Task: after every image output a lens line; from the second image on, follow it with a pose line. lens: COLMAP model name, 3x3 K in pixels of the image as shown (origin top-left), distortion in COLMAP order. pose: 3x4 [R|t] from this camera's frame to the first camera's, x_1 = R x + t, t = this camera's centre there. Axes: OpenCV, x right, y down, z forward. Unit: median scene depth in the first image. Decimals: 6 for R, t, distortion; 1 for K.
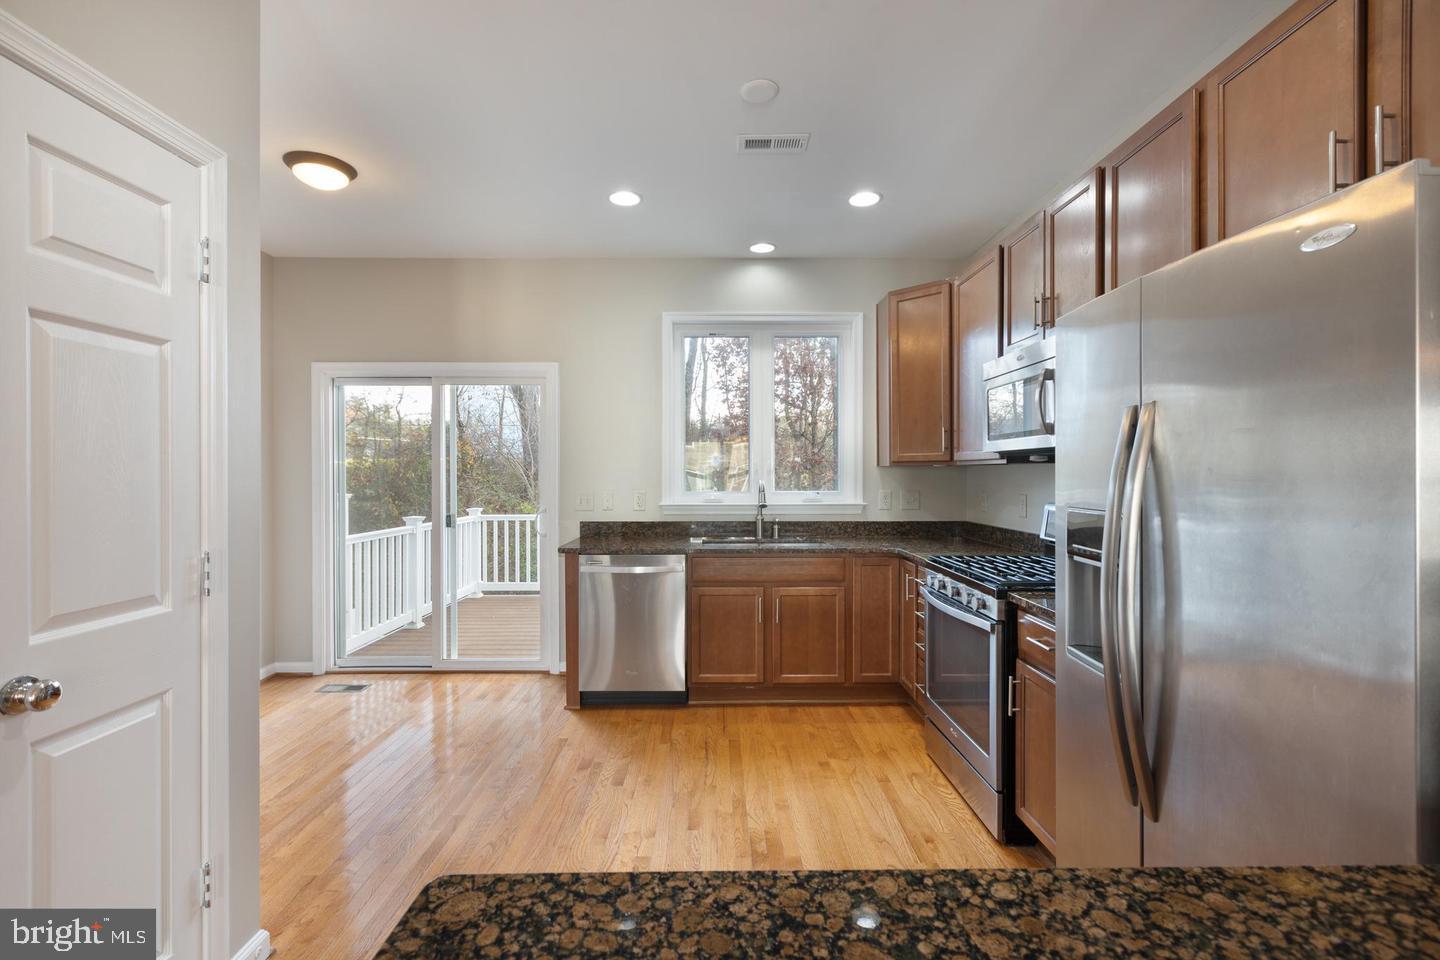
lens RADIAL K [[633.3, 0, 722.4], [0, 633.3, 477.9], [0, 0, 1]] dist [0.002696, -0.001030]
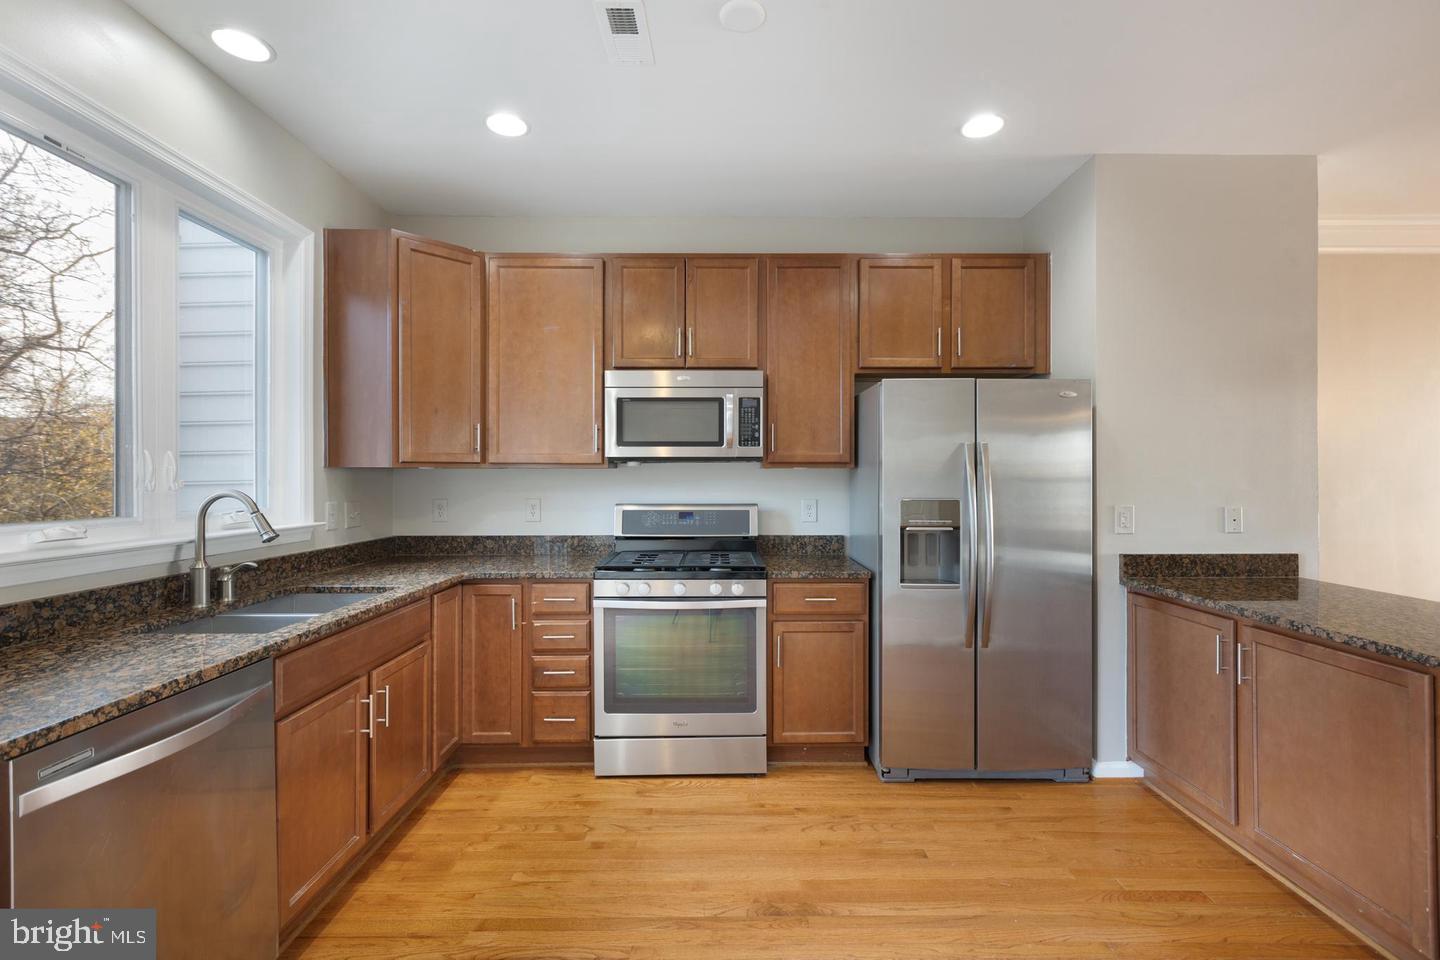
lens RADIAL K [[633.3, 0, 719.8], [0, 633.3, 477.1], [0, 0, 1]] dist [0.002696, -0.001030]
pose [[0.009993, 0.001309, 0.999949, -0.484519], [0.005918, 0.999982, -0.001368, -0.004502], [-0.999933, 0.005932, 0.009985, 0.644668]]
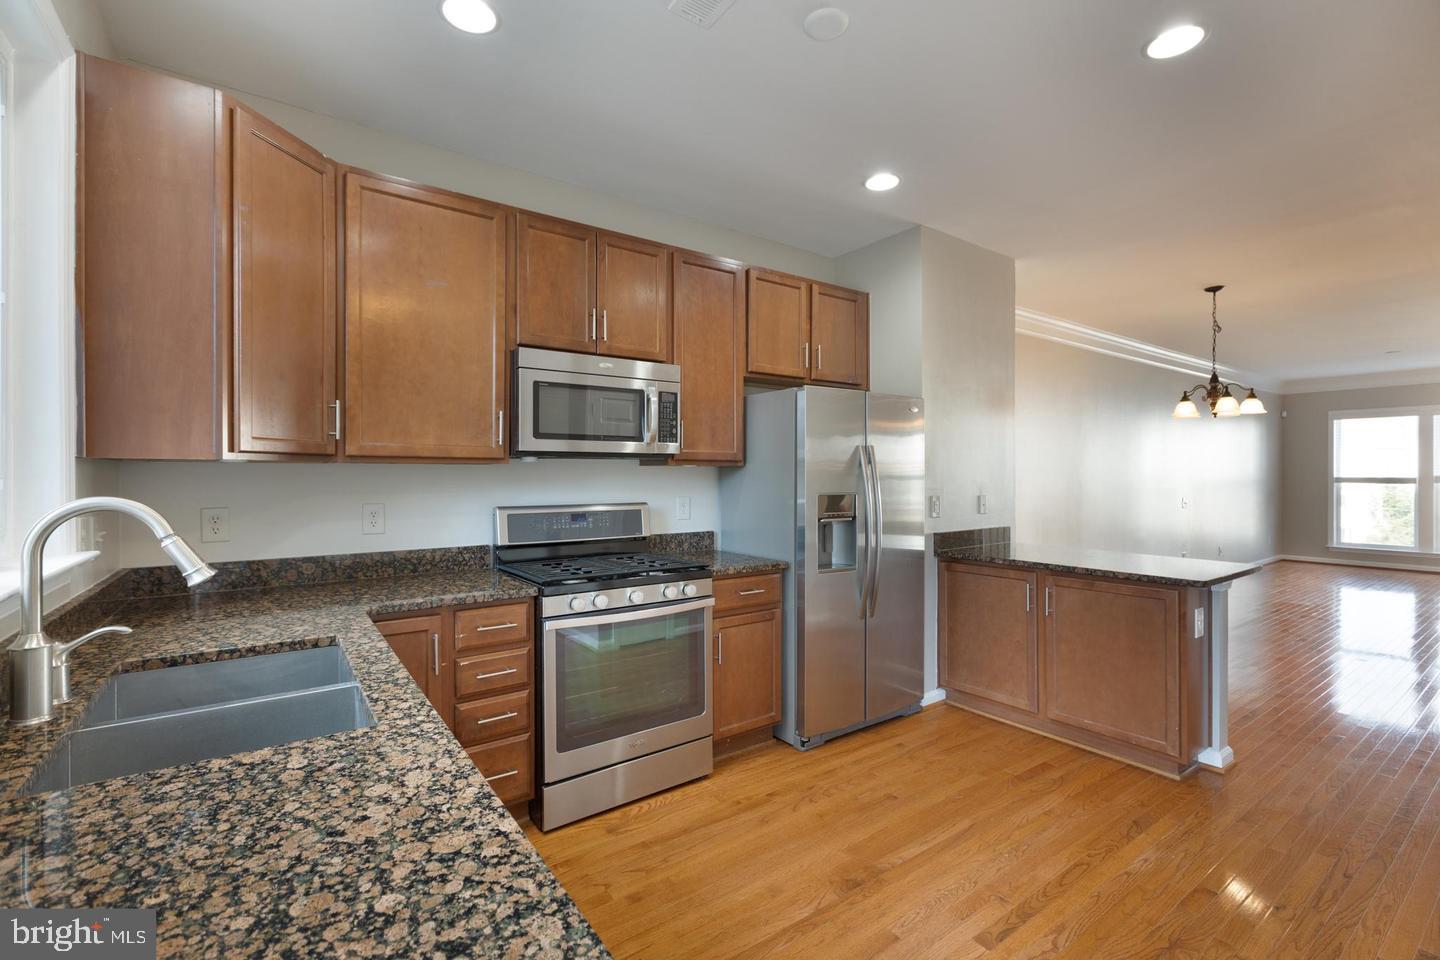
lens RADIAL K [[633.3, 0, 718.3], [0, 633.3, 476.6], [0, 0, 1]] dist [0.002696, -0.001030]
pose [[-0.567922, 0.000883, 0.823082, -0.351742], [0.007610, 0.999962, 0.004178, -0.005680], [-0.823047, 0.008636, -0.567907, 1.010856]]
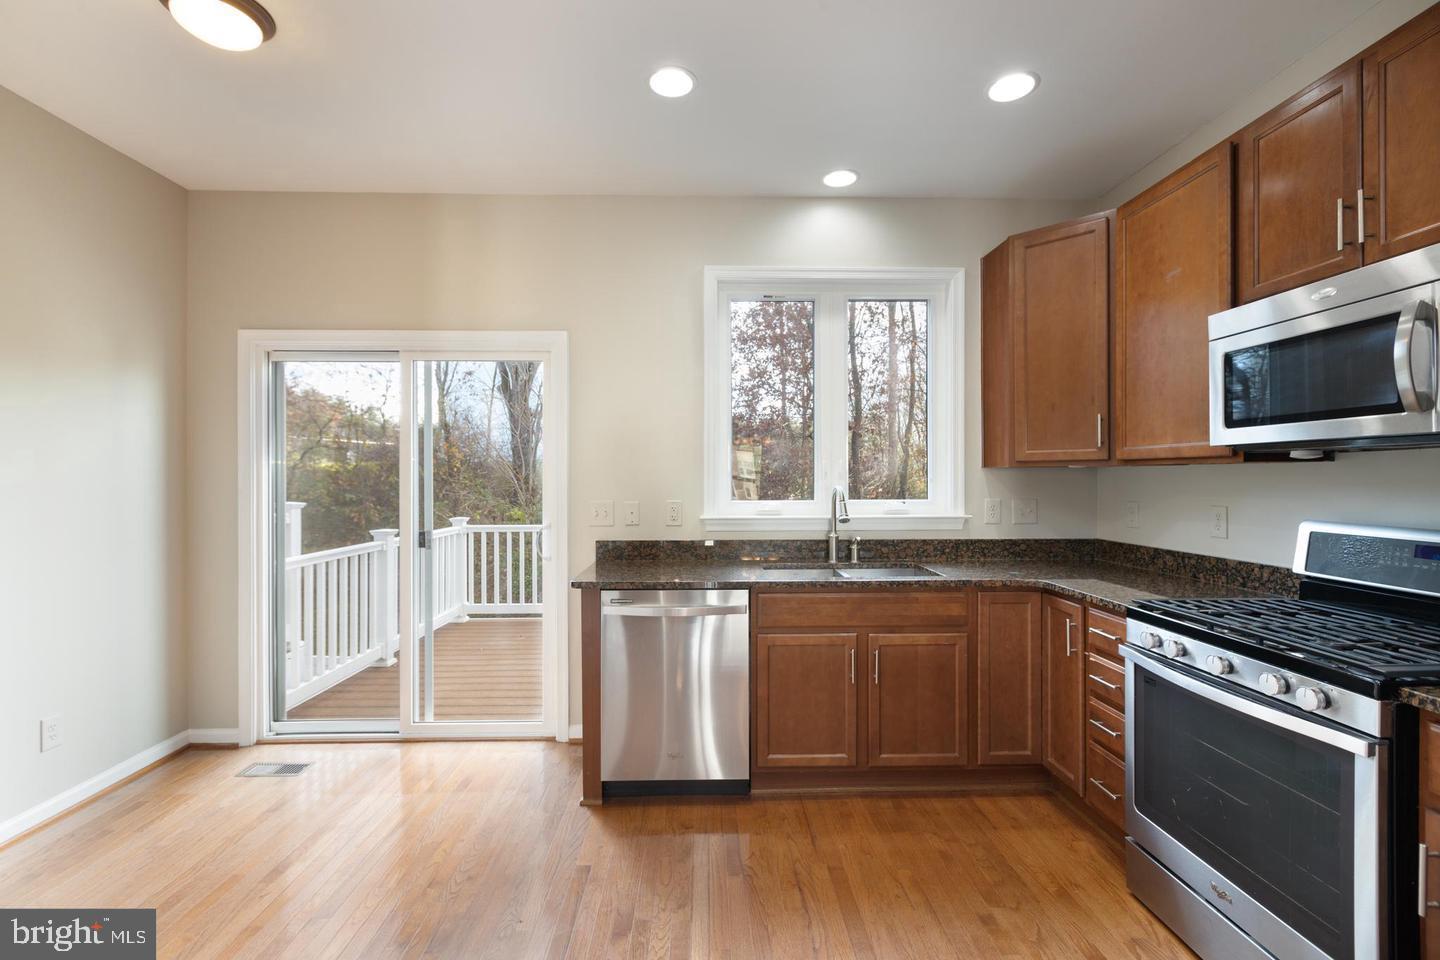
lens RADIAL K [[633.3, 0, 723.0], [0, 633.3, 477.2], [0, 0, 1]] dist [0.002696, -0.001030]
pose [[0.999846, -0.000586, 0.017514, -0.096141], [0.000701, 0.999978, -0.006583, -0.002254], [-0.017509, 0.006594, 0.999825, 0.265454]]
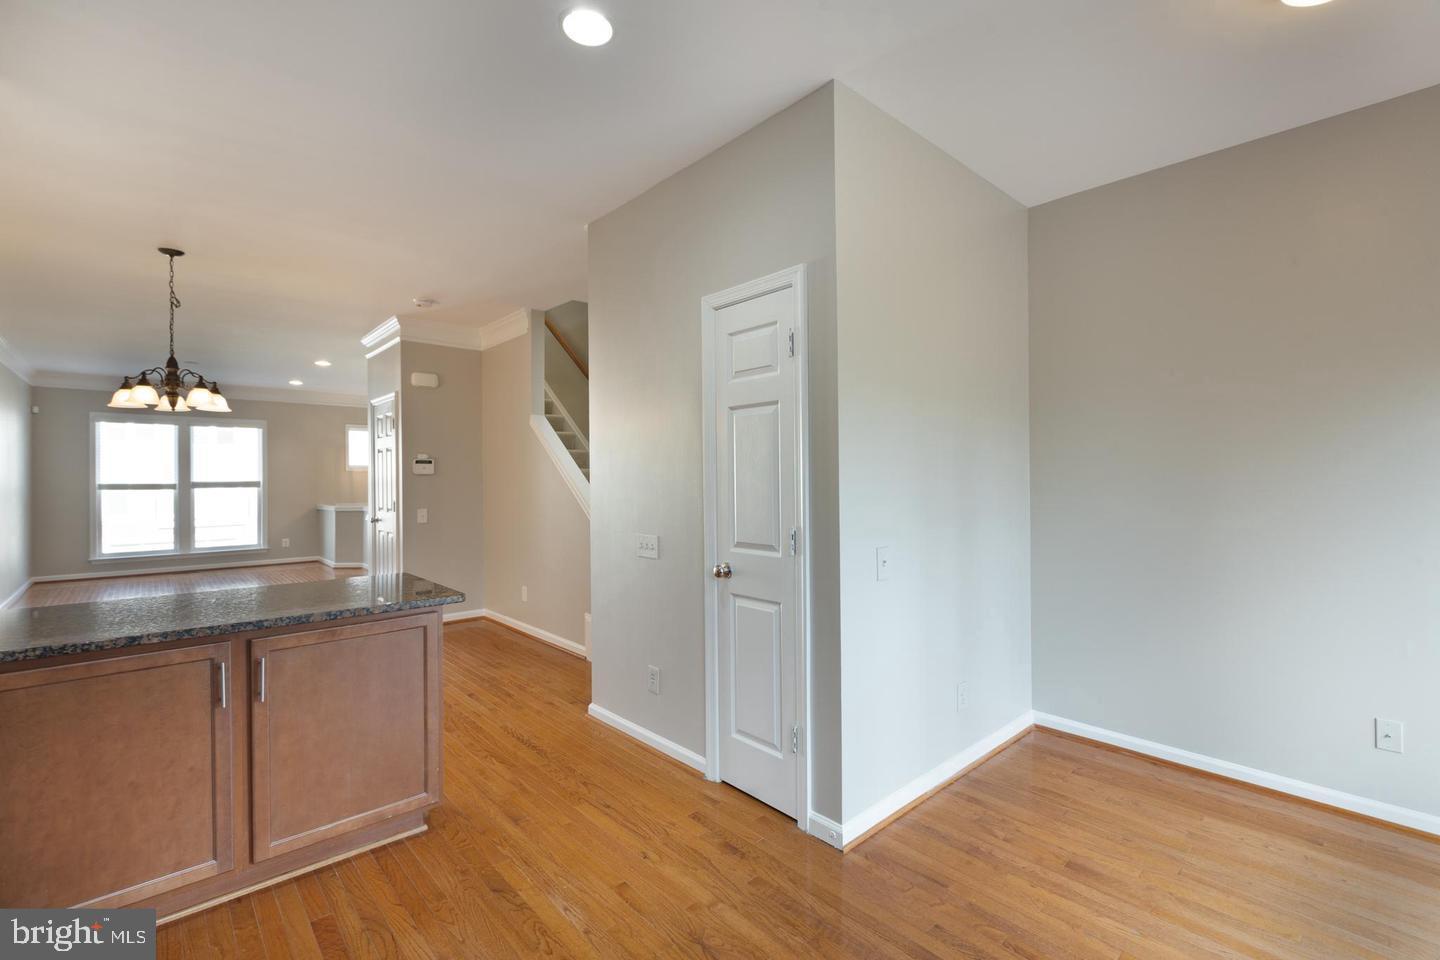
lens RADIAL K [[633.3, 0, 717.0], [0, 633.3, 482.5], [0, 0, 1]] dist [0.002696, -0.001030]
pose [[-0.747730, 0.009359, -0.663936, 0.152781], [0.001328, 0.999920, 0.012601, -0.006089], [0.664001, 0.008541, -0.747683, 0.831166]]
